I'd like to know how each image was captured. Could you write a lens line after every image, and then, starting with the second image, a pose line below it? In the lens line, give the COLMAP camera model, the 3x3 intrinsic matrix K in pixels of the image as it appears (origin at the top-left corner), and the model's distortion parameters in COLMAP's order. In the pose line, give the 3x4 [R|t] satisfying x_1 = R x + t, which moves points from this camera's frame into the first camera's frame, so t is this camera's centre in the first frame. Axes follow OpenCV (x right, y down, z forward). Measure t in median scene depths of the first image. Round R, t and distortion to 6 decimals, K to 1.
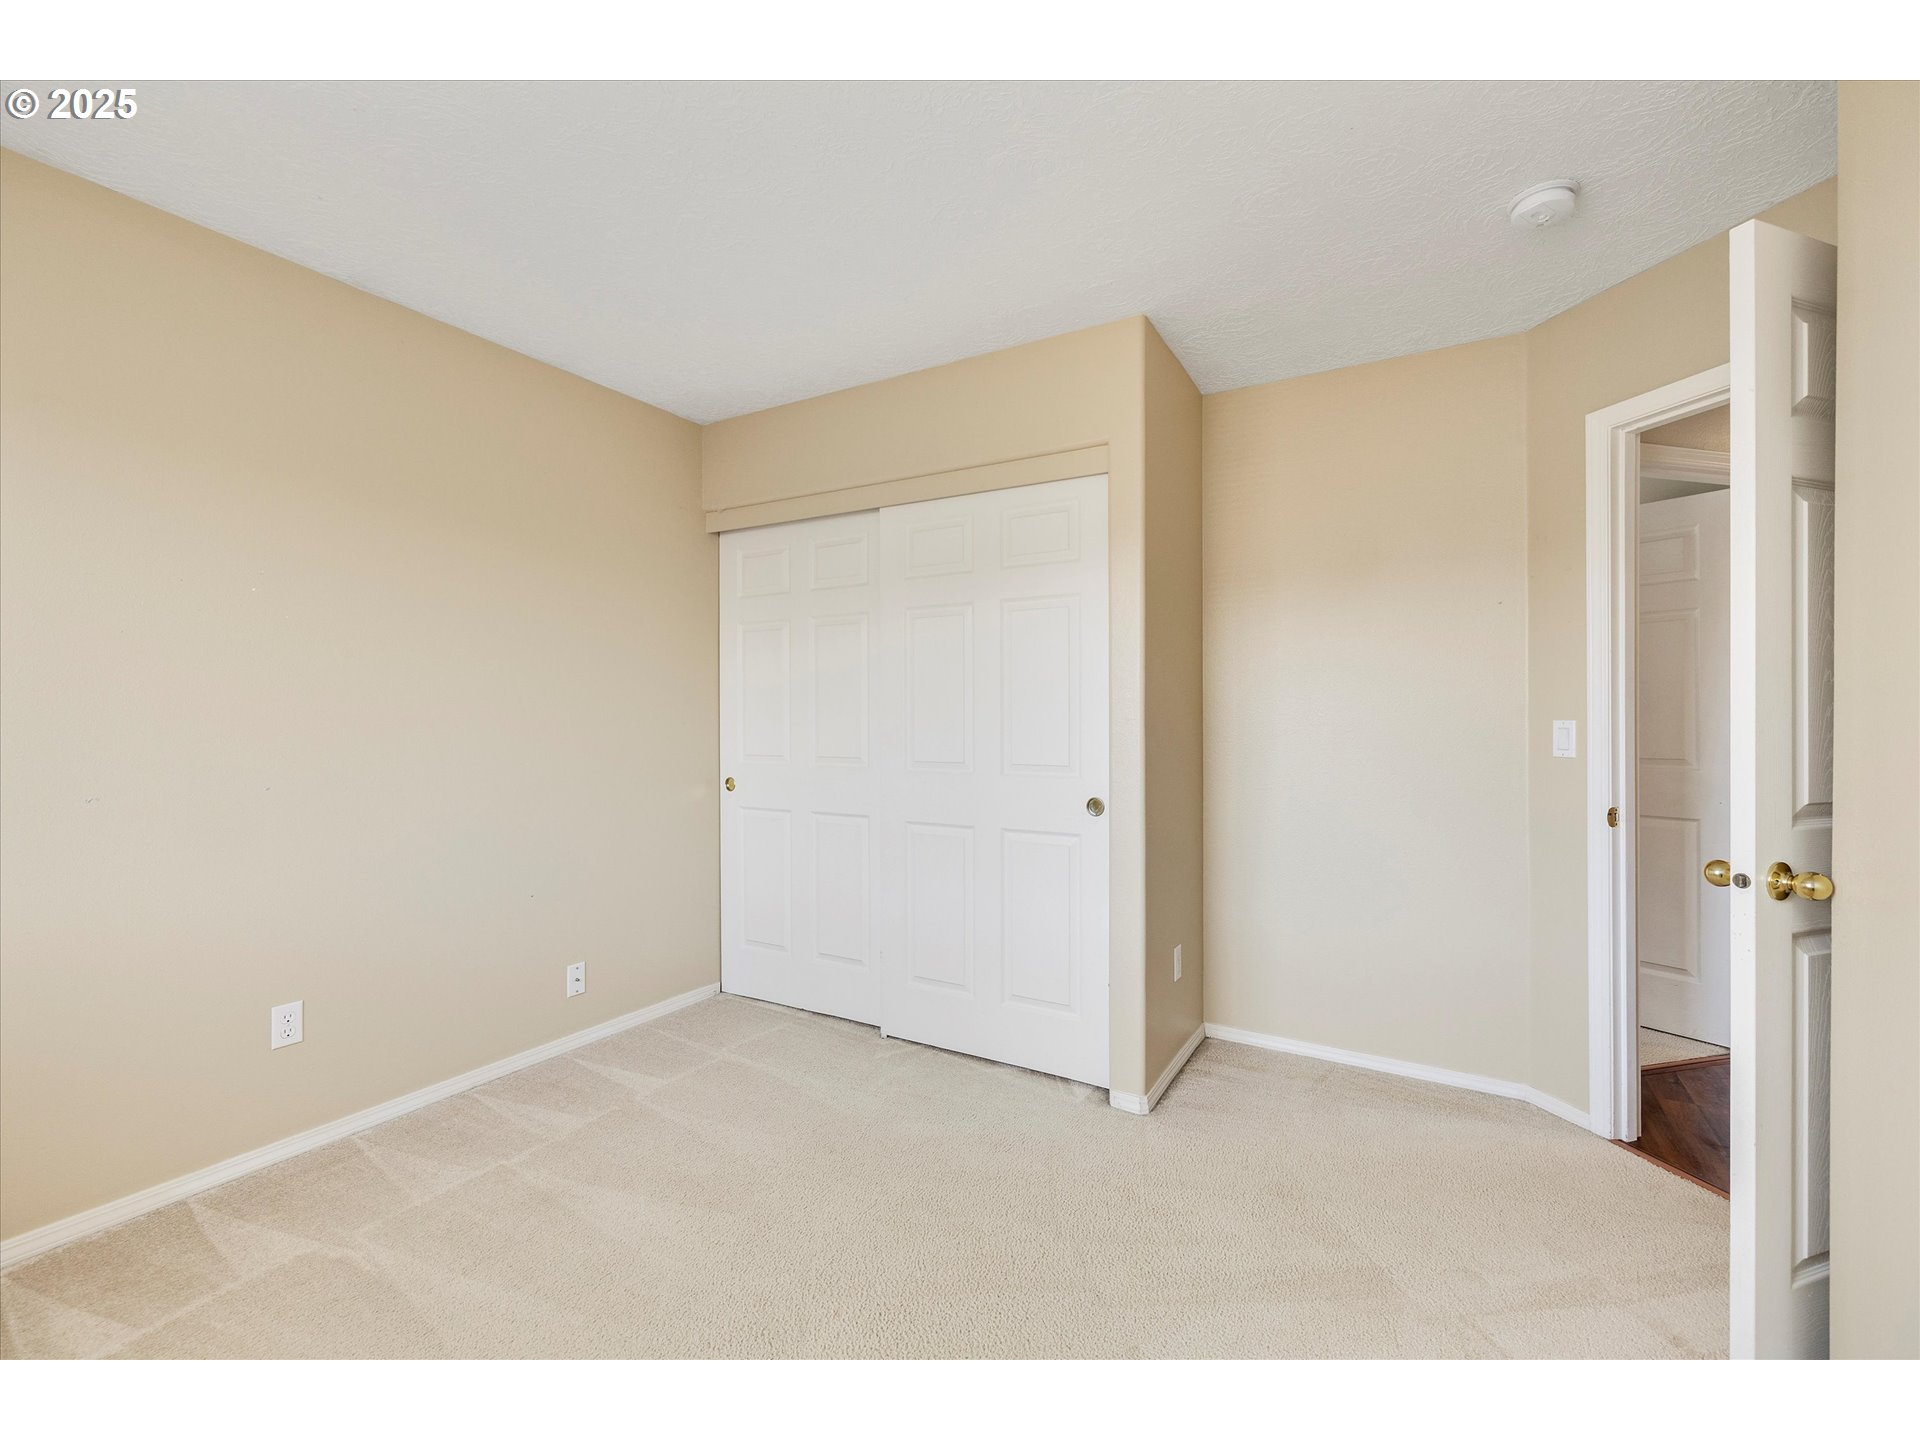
lens RADIAL K [[843.2, 0, 957.2], [0, 843.2, 718.0], [0, 0, 1]] dist [0.018479, 0.000019]
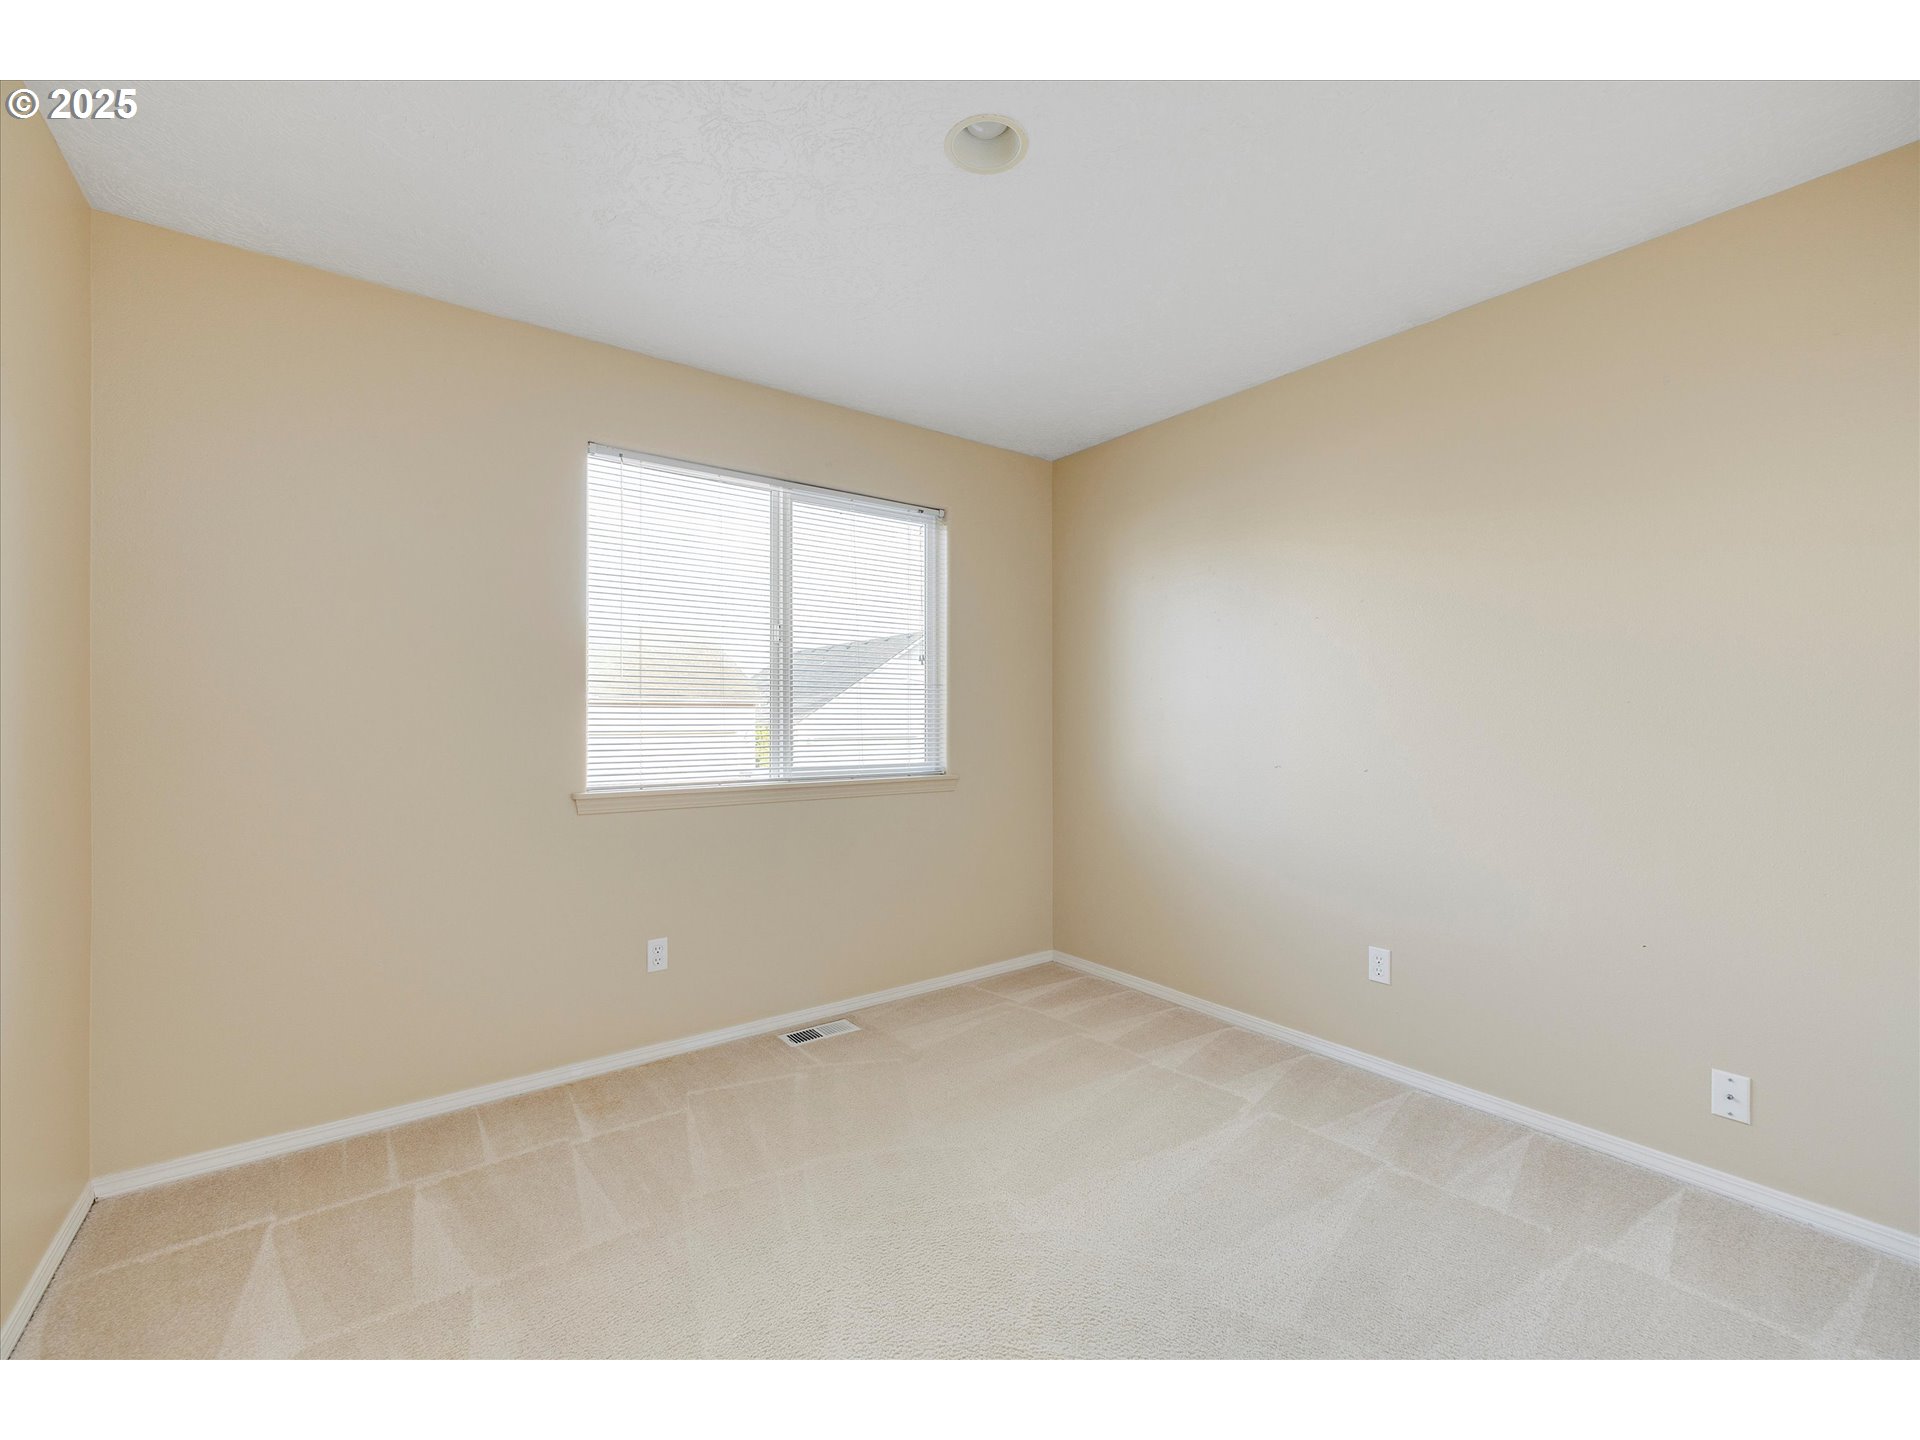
lens RADIAL K [[843.2, 0, 966.8], [0, 843.2, 713.5], [0, 0, 1]] dist [0.018479, 0.000019]
pose [[-0.387272, -0.004457, -0.921955, 0.557013], [-0.000259, 0.999989, -0.004725, 0.005314], [0.921966, -0.001591, -0.387268, 0.915285]]
